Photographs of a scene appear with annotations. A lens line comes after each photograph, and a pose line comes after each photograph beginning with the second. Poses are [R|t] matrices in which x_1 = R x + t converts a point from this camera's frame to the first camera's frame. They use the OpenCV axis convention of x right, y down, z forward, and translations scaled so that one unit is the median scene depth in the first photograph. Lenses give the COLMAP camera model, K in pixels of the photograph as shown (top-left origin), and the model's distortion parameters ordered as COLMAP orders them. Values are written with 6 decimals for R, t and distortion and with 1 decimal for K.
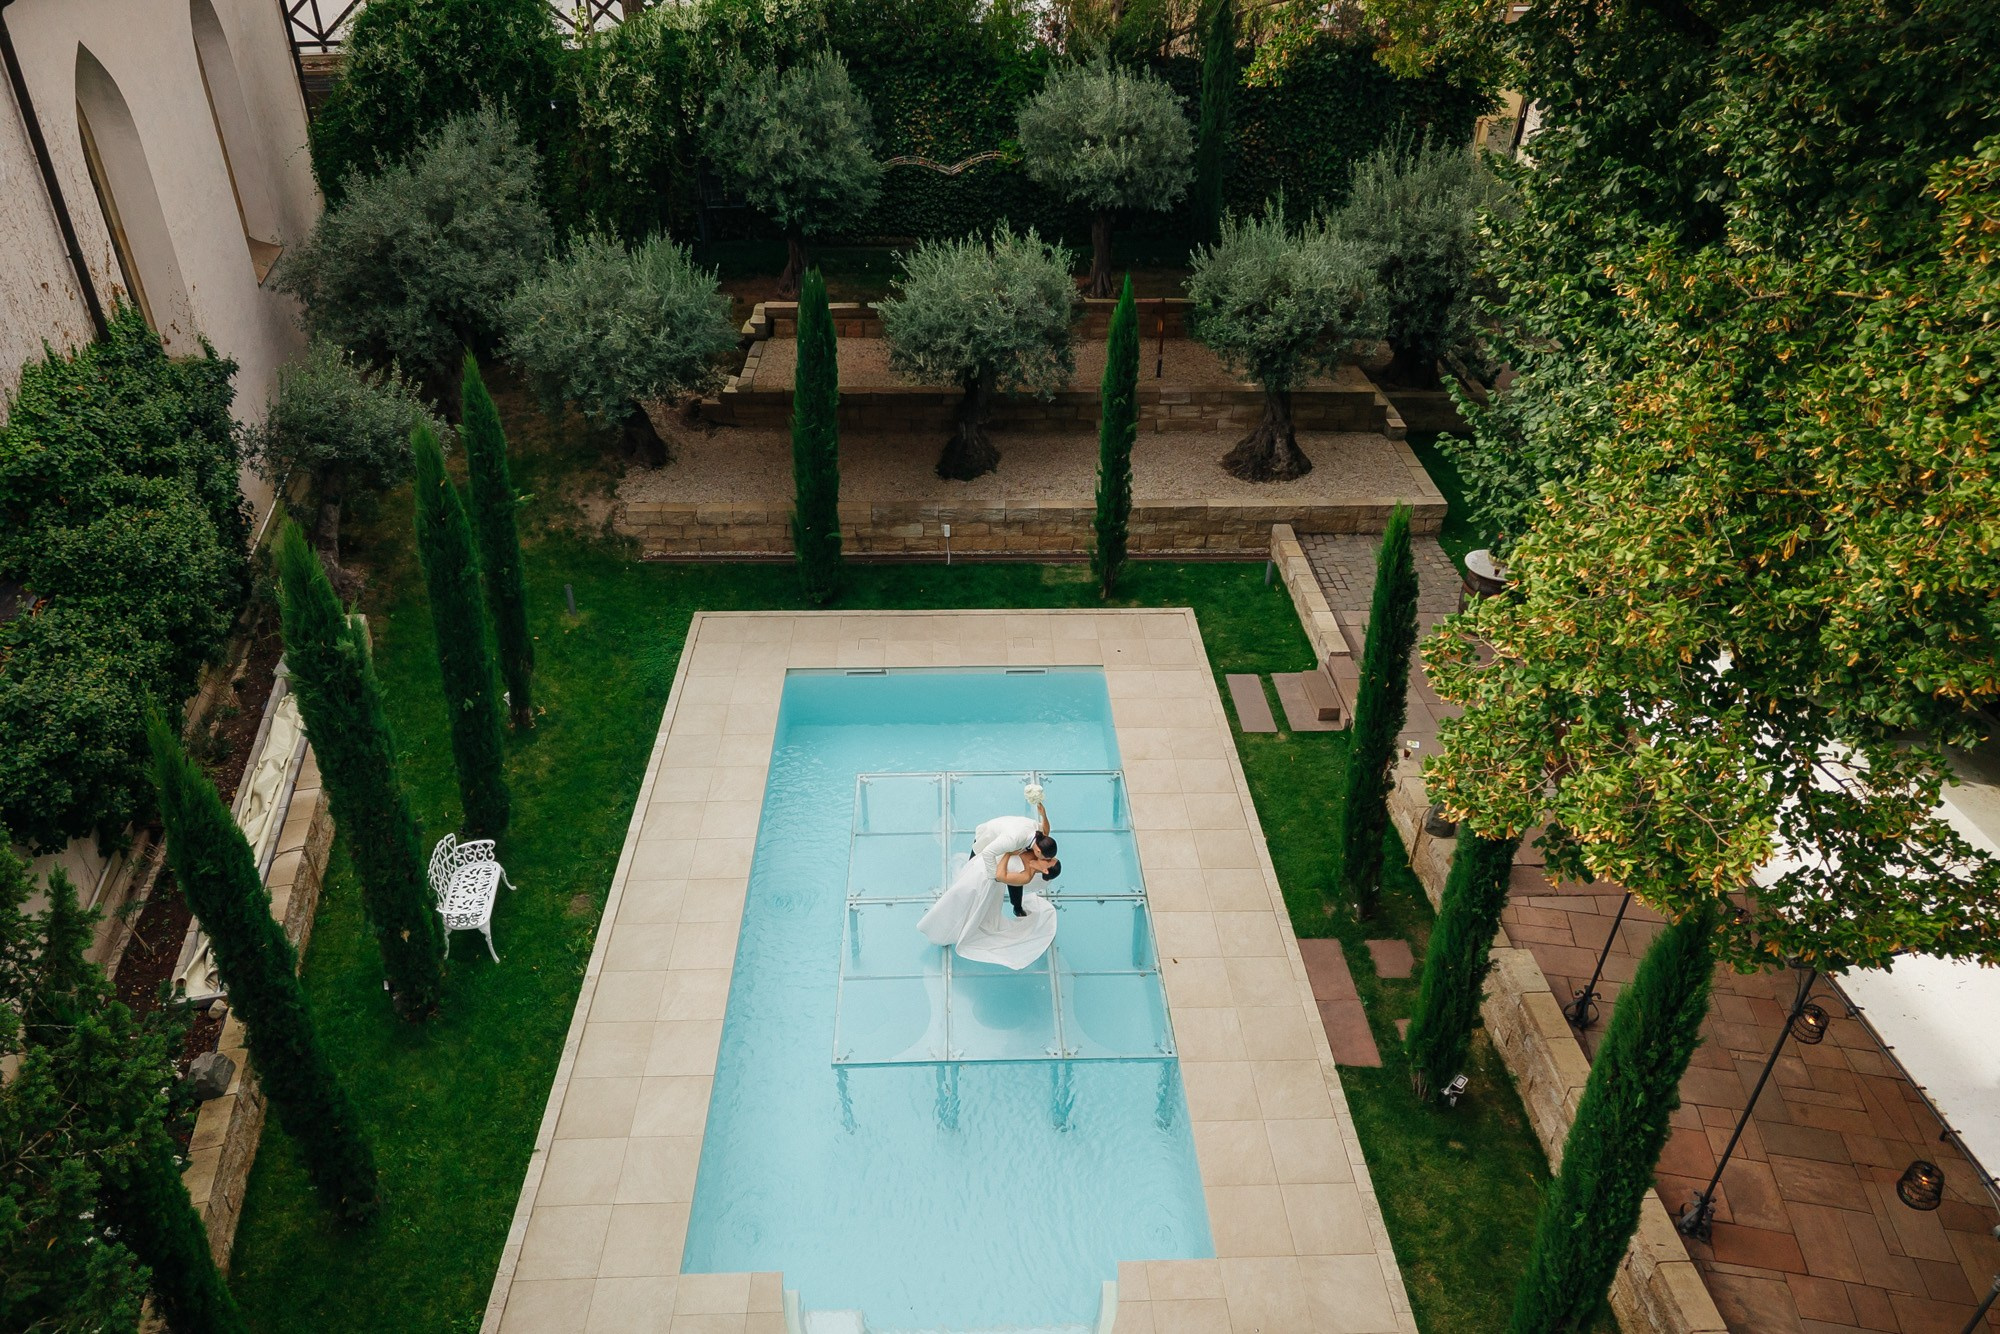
lens RADIAL K [[1321.0, 0, 1000.0], [0, 1321.0, 667.0], [0, 0, 1]] dist [-0.002256, -0.000421]
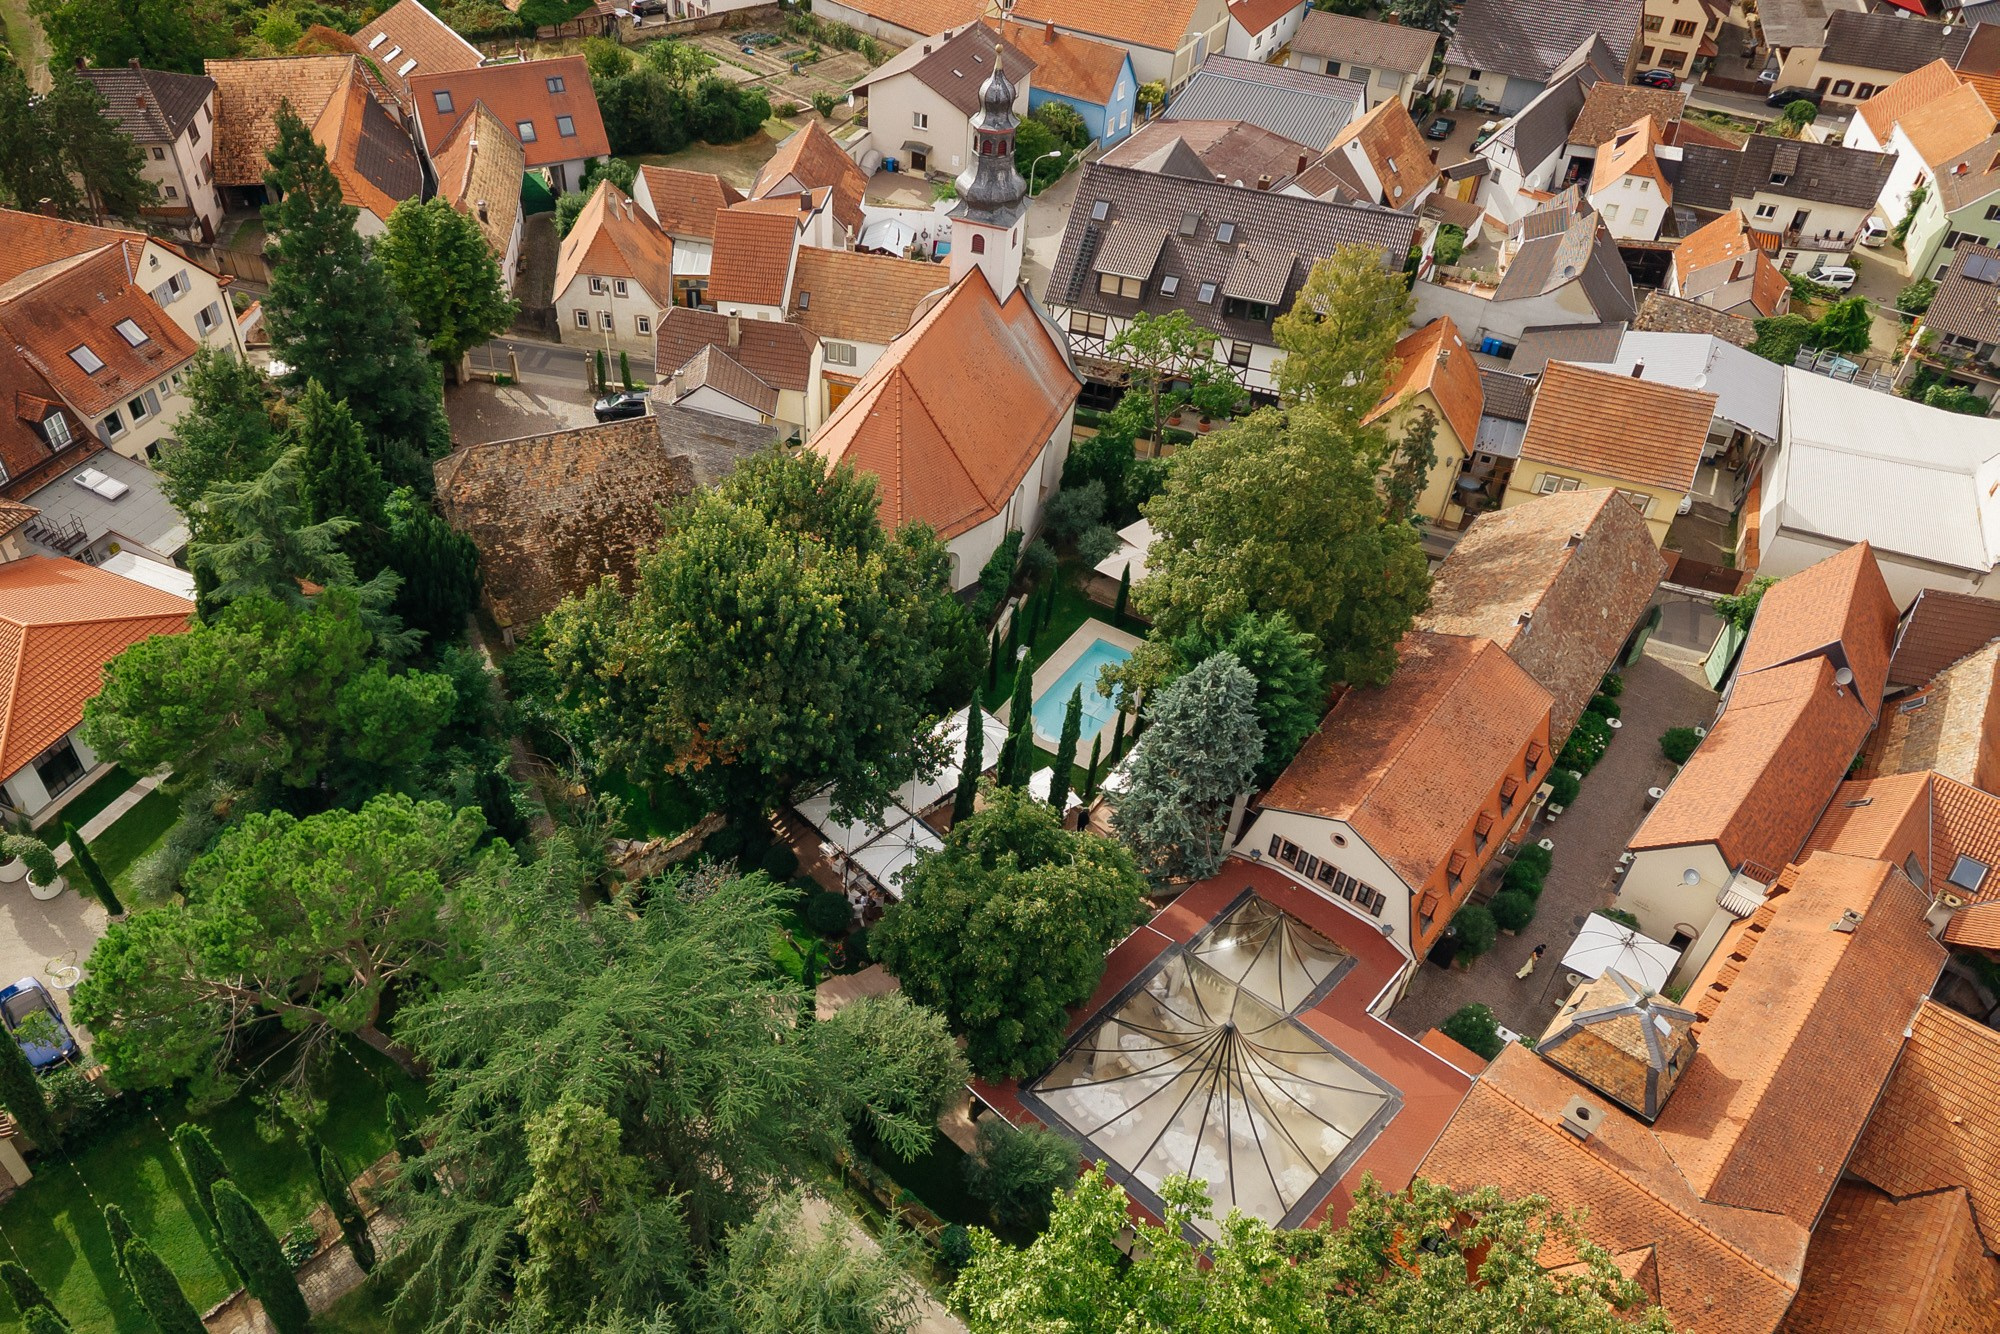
lens RADIAL K [[1371.5, 0, 986.0], [0, 1371.5, 639.8], [0, 0, 1]] dist [0.003760, -0.001600]
pose [[0.812433, 0.416875, -0.407637, 1.612987], [-0.340679, 0.906785, 0.248351, -1.115640], [0.473170, -0.062895, 0.878723, -3.713896]]
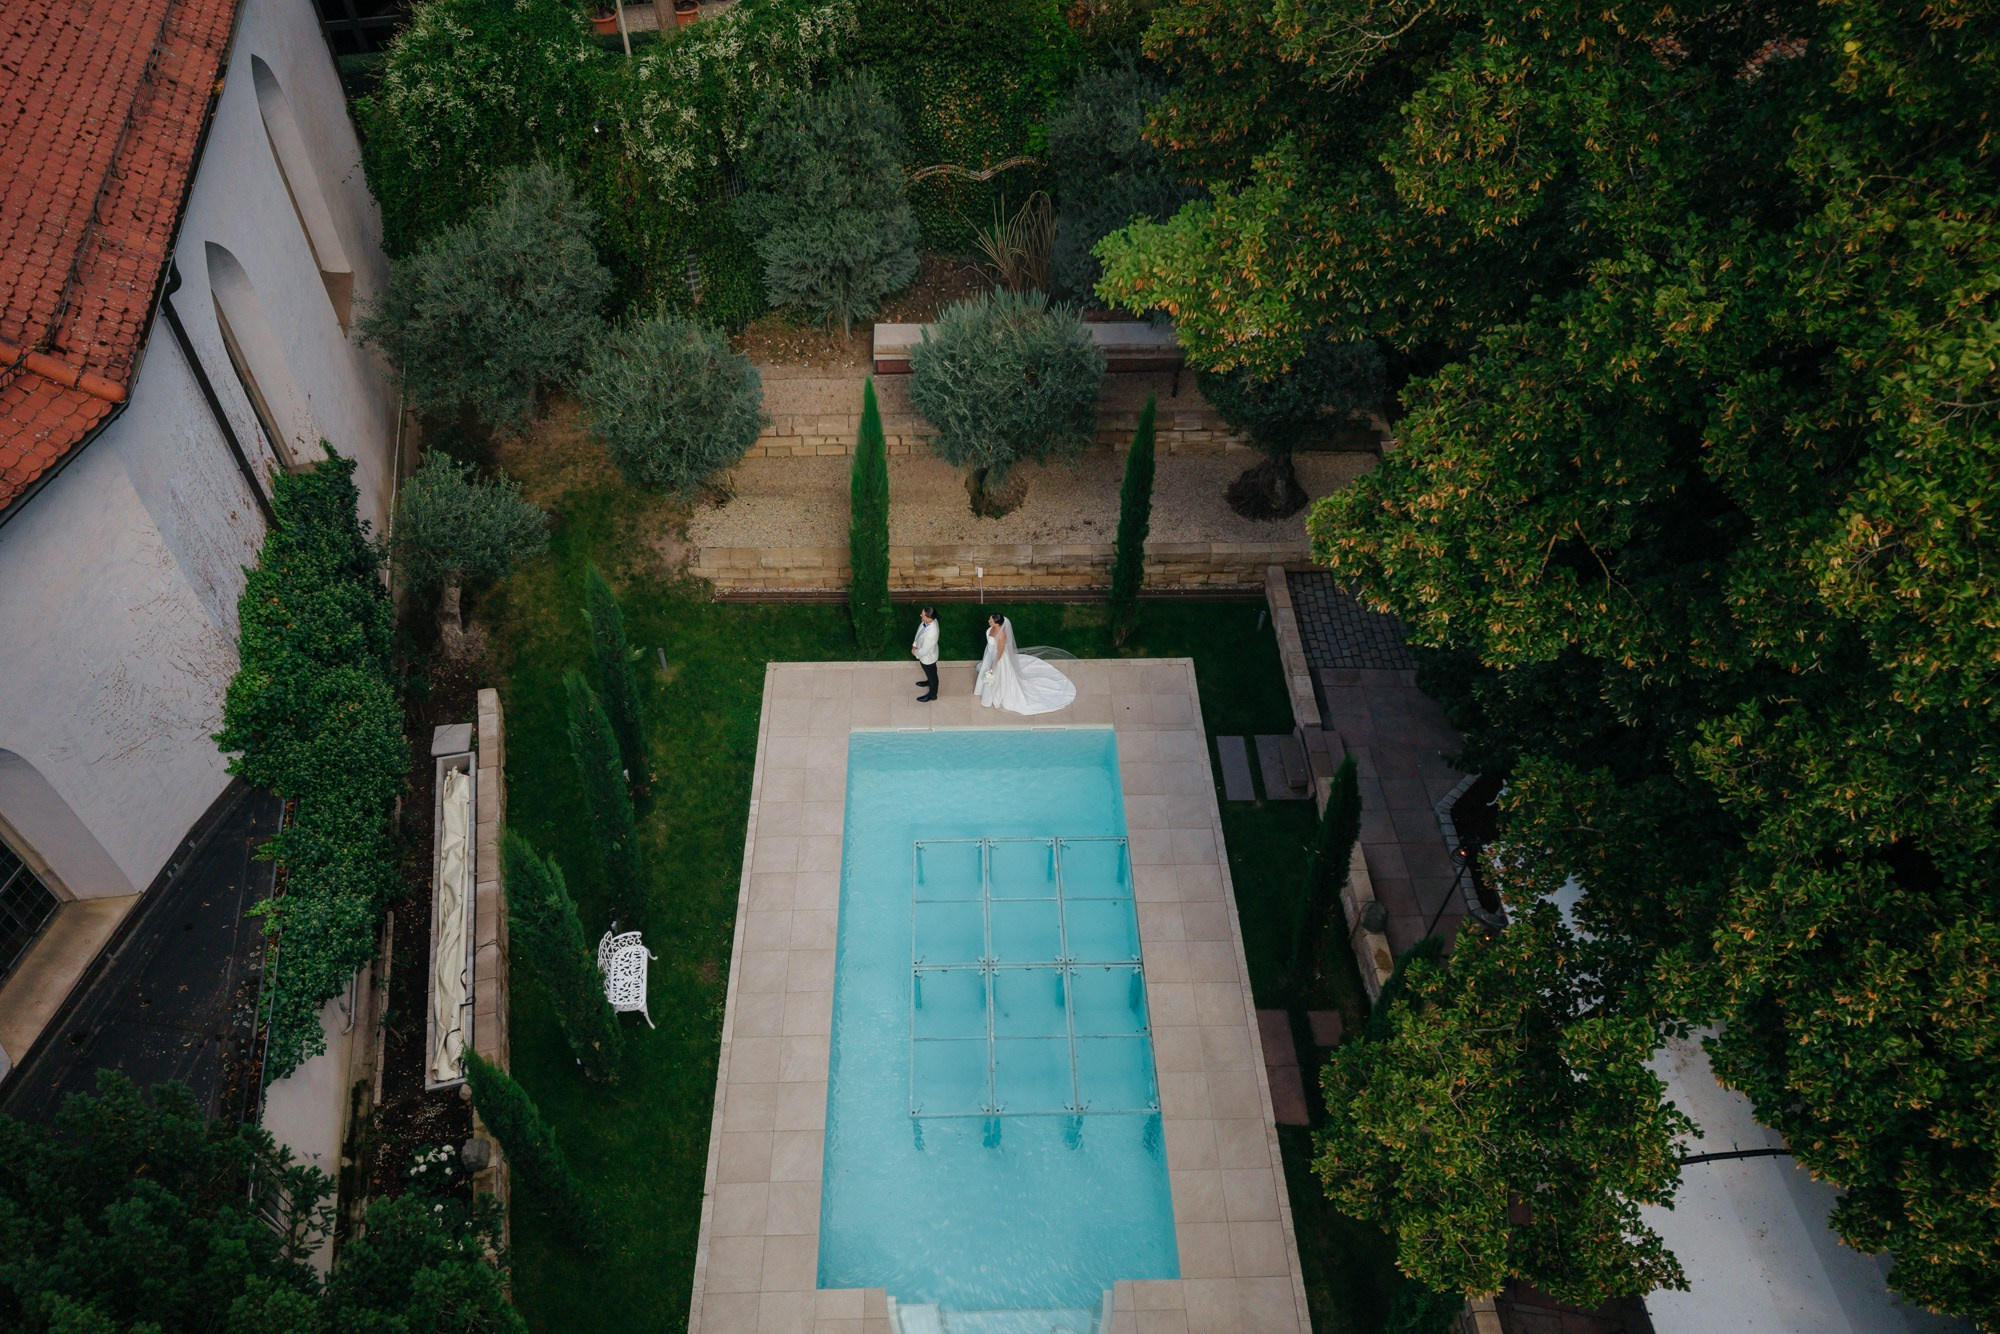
lens RADIAL K [[1371.5, 0, 986.0], [0, 1371.5, 639.8], [0, 0, 1]] dist [0.003760, -0.001600]
pose [[0.999952, 0.007574, -0.006166, -0.030191], [-0.005522, 0.959188, 0.282715, -0.417059], [0.008056, -0.282668, 0.959184, -0.164390]]
